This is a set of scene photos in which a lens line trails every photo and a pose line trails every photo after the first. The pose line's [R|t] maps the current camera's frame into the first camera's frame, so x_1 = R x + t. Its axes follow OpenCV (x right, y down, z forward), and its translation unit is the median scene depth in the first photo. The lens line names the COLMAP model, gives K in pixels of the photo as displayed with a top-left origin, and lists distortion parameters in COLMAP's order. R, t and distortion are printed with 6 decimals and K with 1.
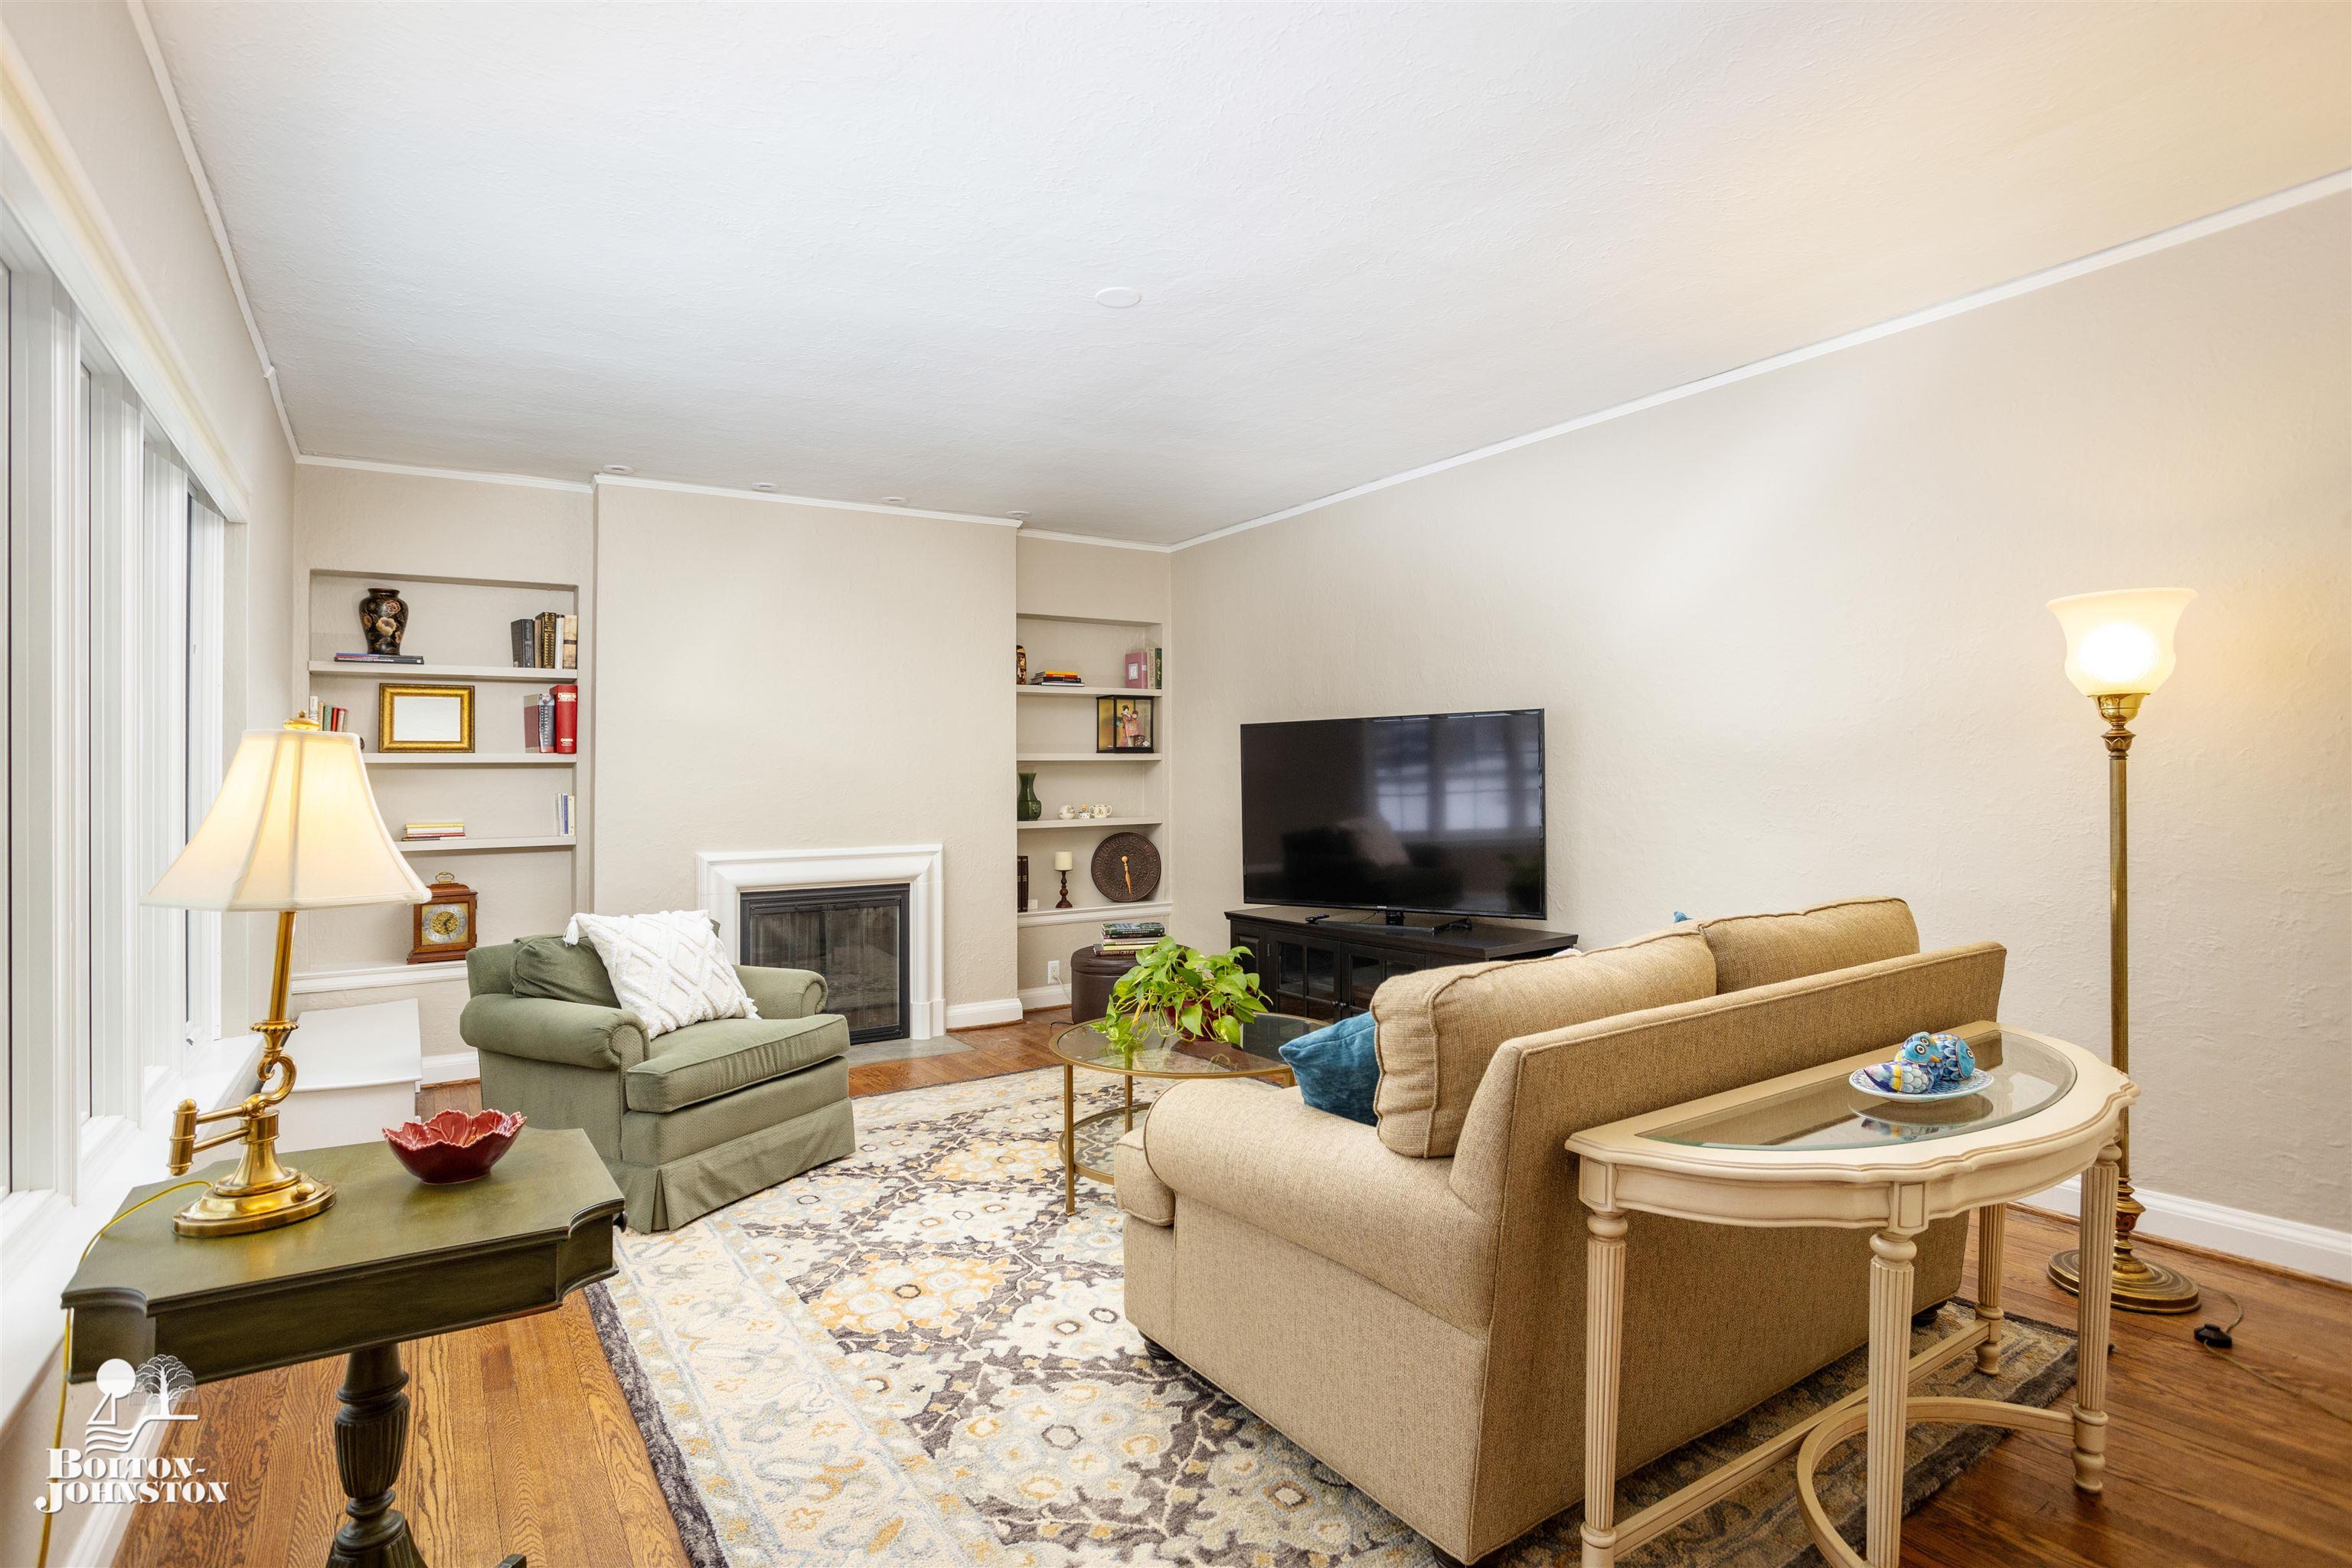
lens RADIAL K [[1144.8, 0, 1169.5], [0, 1144.8, 781.5], [0, 0, 1]] dist [-0.003981, 0.000229]
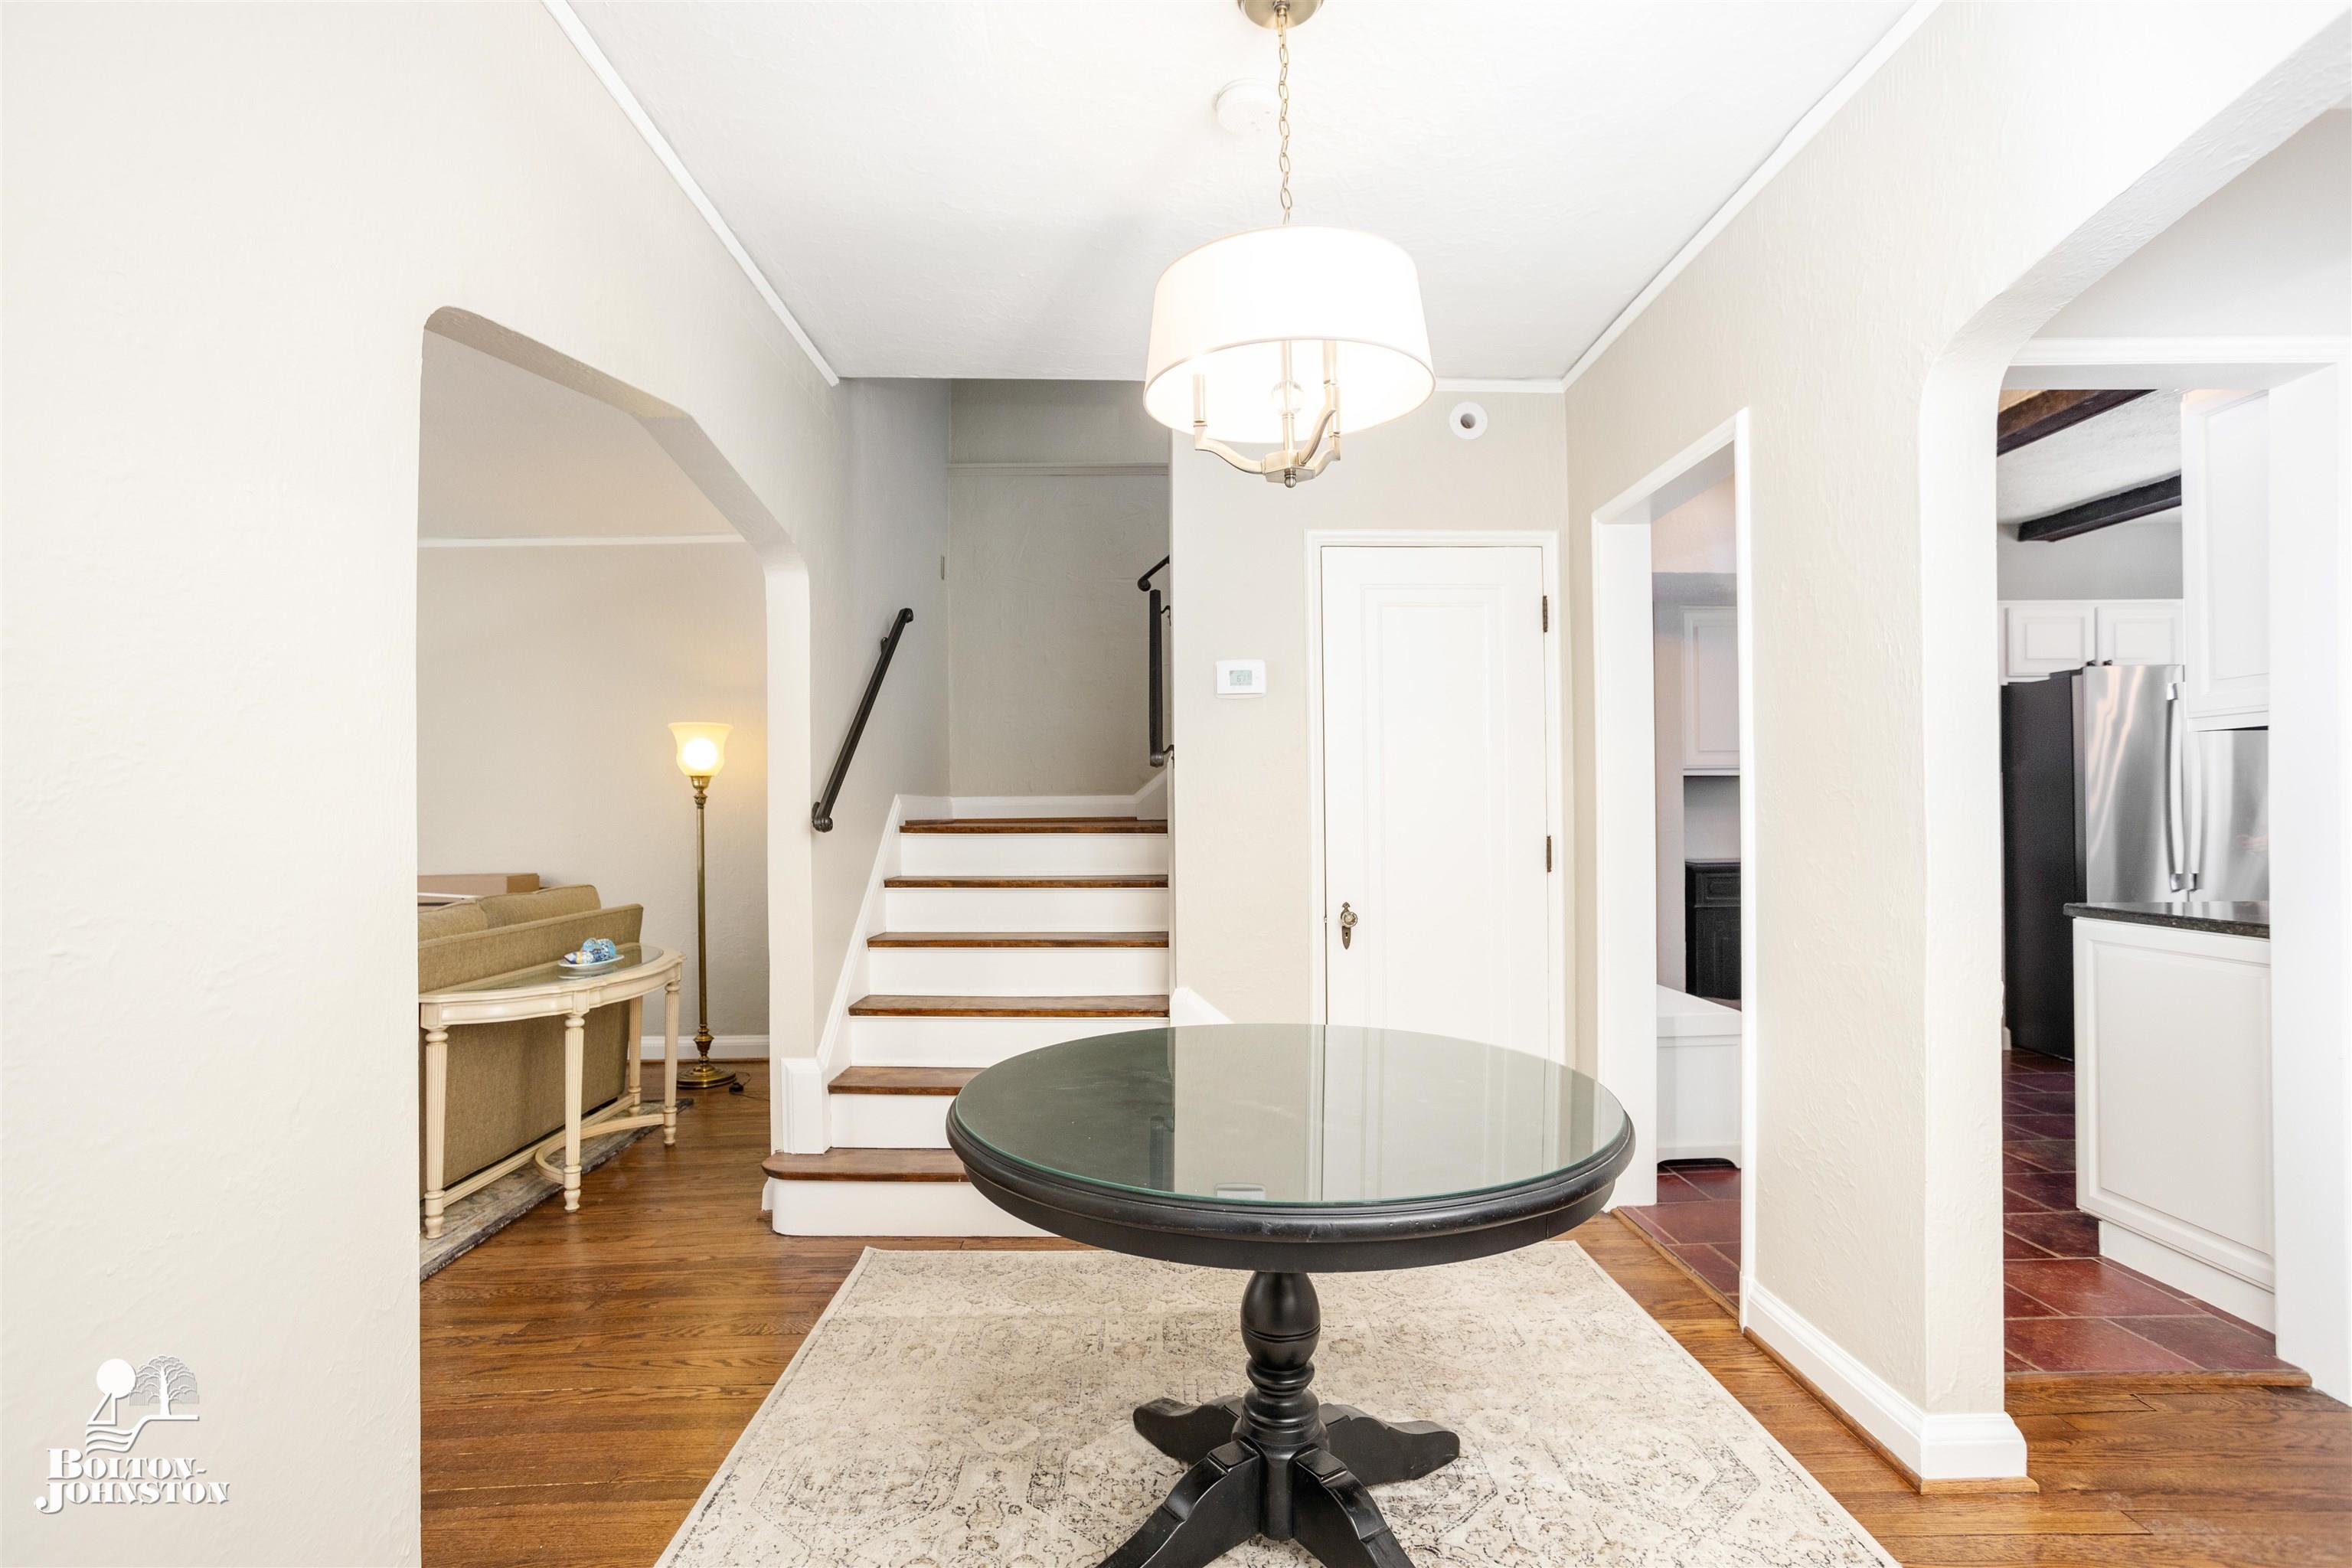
lens RADIAL K [[1156.0, 0, 1173.4], [0, 1156.0, 803.9], [0, 0, 1]] dist [0.003904, 0.000633]
pose [[0.543081, 0.016180, 0.839524, -0.431918], [0.005935, 0.999715, -0.023107, 0.024852], [-0.839659, 0.017532, 0.542830, -0.828287]]
